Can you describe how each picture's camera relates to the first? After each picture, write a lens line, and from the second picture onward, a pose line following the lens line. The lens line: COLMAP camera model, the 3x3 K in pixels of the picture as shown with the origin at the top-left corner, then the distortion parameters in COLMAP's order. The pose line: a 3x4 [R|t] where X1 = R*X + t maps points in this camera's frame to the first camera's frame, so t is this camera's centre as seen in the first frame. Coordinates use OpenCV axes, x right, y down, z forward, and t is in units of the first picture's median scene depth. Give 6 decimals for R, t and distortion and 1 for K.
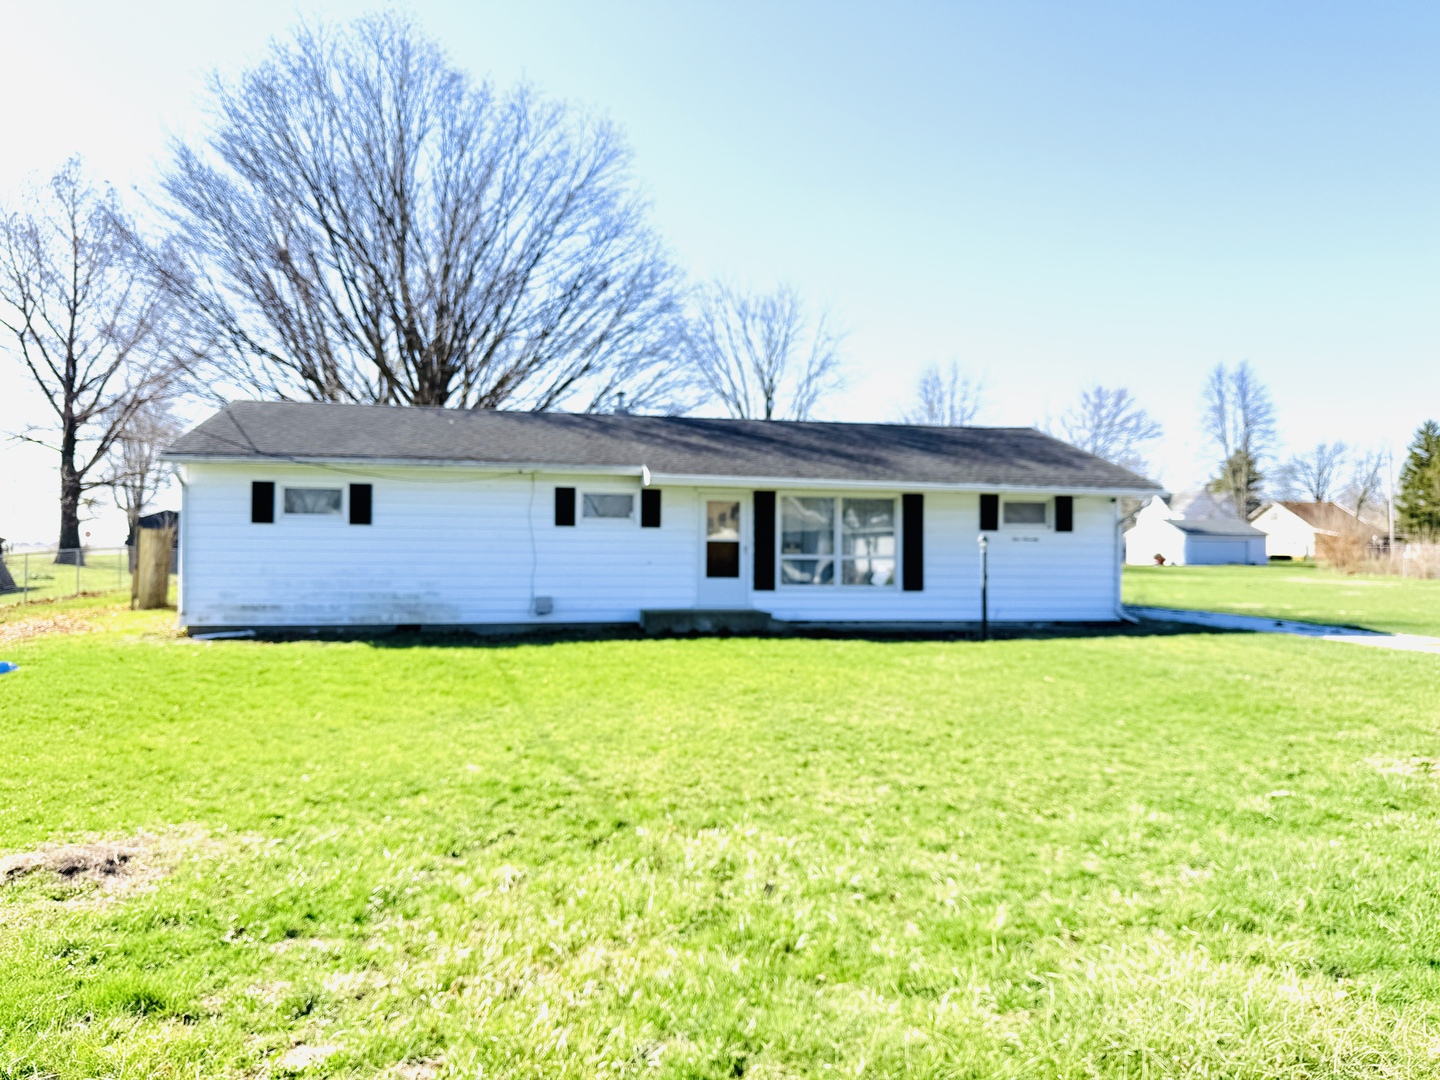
lens RADIAL K [[1008.6, 0, 717.9], [0, 1008.6, 541.0], [0, 0, 1]] dist [0.002534, -0.000414]
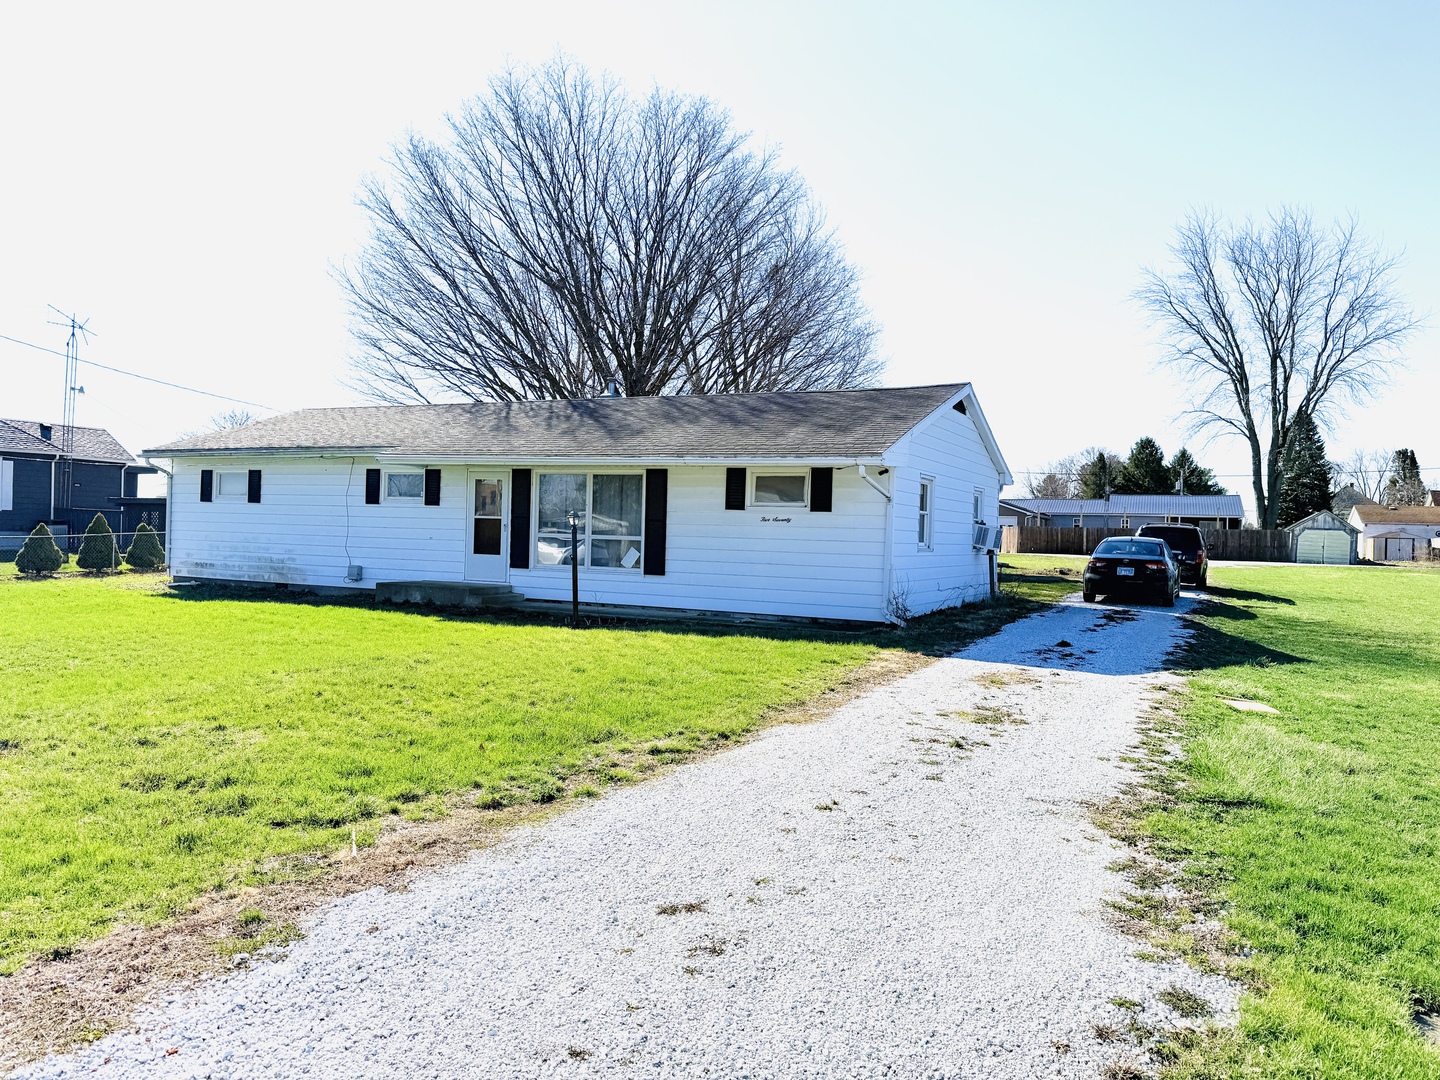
lens RADIAL K [[1008.6, 0, 718.4], [0, 1008.6, 539.8], [0, 0, 1]] dist [0.002534, -0.000414]
pose [[0.820586, 0.021513, -0.571118, 0.765742], [-0.014131, 0.999750, 0.017355, 0.000813], [0.571348, -0.006171, 0.820685, 0.283264]]
